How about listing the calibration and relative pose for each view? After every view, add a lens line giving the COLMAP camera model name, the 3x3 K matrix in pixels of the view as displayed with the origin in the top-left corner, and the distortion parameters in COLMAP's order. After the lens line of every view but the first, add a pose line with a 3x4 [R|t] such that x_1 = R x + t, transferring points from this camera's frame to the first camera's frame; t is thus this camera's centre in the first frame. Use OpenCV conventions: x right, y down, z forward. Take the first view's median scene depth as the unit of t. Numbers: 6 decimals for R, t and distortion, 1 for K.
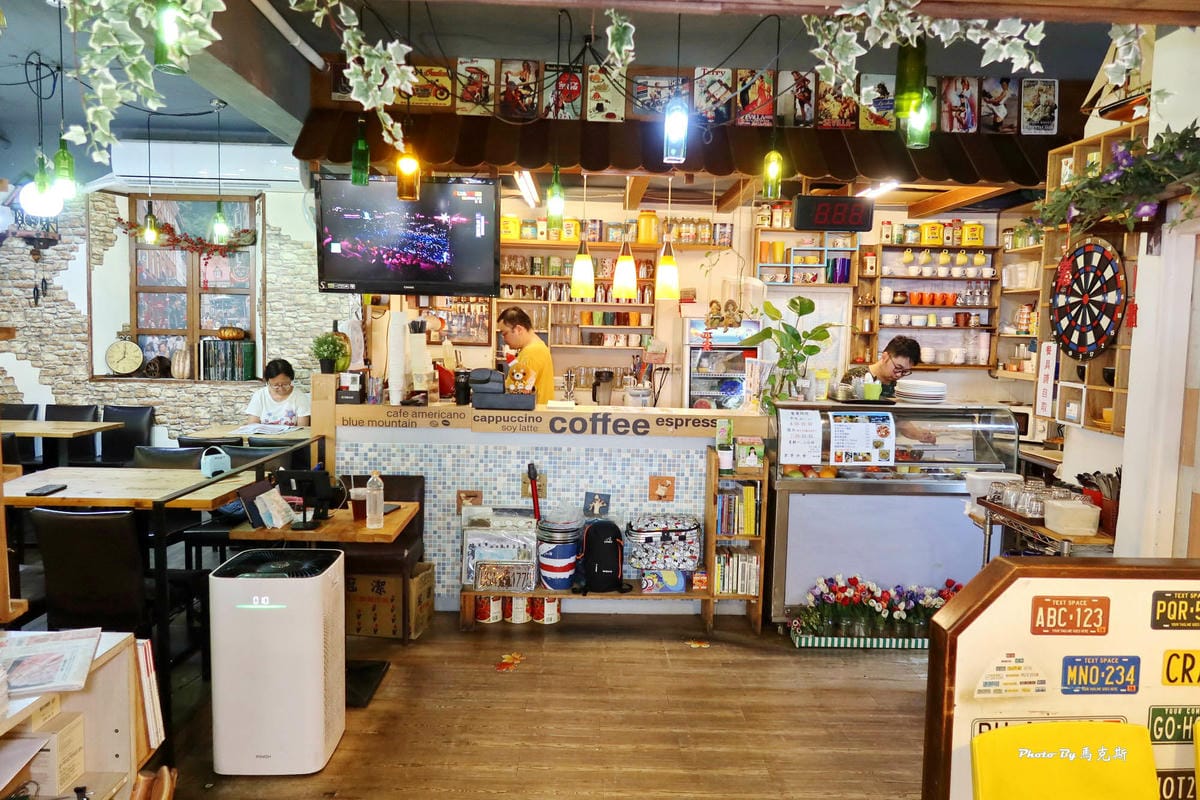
lens RADIAL K [[825.3, 0, 601.6], [0, 825.3, 399.5], [0, 0, 1]] dist [-0.004449, 0.004315]
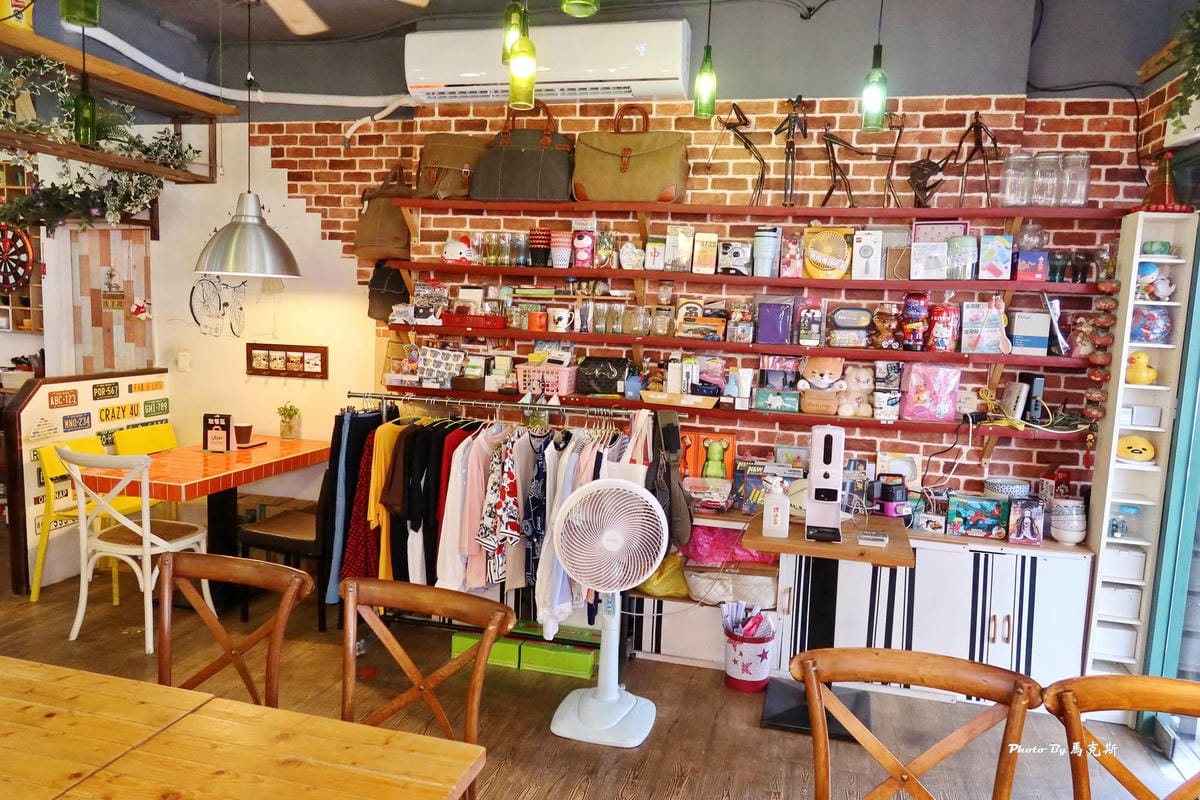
lens RADIAL K [[825.3, 0, 600.0], [0, 825.3, 397.9], [0, 0, 1]] dist [-0.004449, 0.004315]
pose [[0.280963, -0.121442, 0.952004, -0.845247], [0.051108, 0.992447, 0.111517, 0.048742], [-0.958357, 0.017322, 0.285048, -0.779647]]
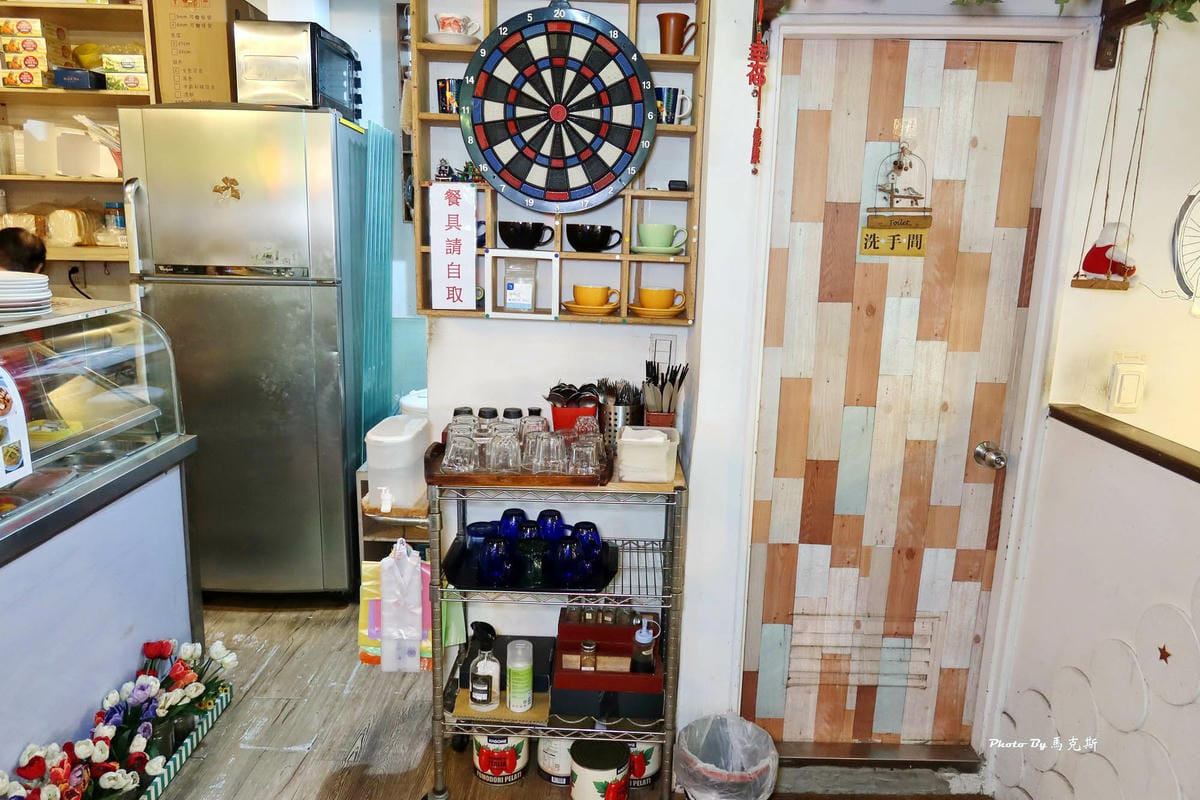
lens RADIAL K [[825.3, 0, 600.9], [0, 825.3, 397.1], [0, 0, 1]] dist [-0.004449, 0.004315]
pose [[0.041504, -0.223463, 0.973828, -0.077218], [0.058505, 0.973539, 0.220903, -0.054331], [-0.997424, 0.047806, 0.053480, 1.059844]]
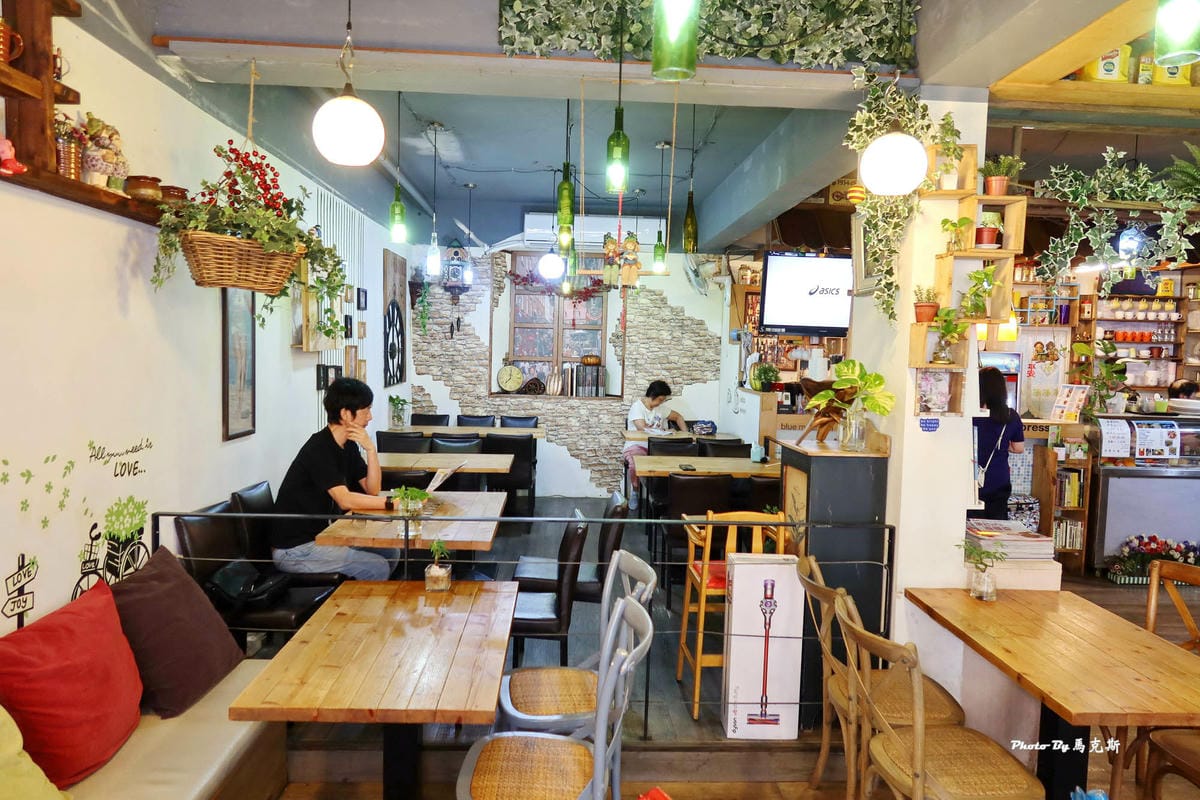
lens RADIAL K [[825.3, 0, 600.2], [0, 825.3, 400.1], [0, 0, 1]] dist [-0.004449, 0.004315]
pose [[0.999901, 0.003900, 0.013512, -0.461768], [-0.003636, 0.999804, -0.019485, 0.007263], [-0.013585, 0.019434, 0.999719, -0.291362]]
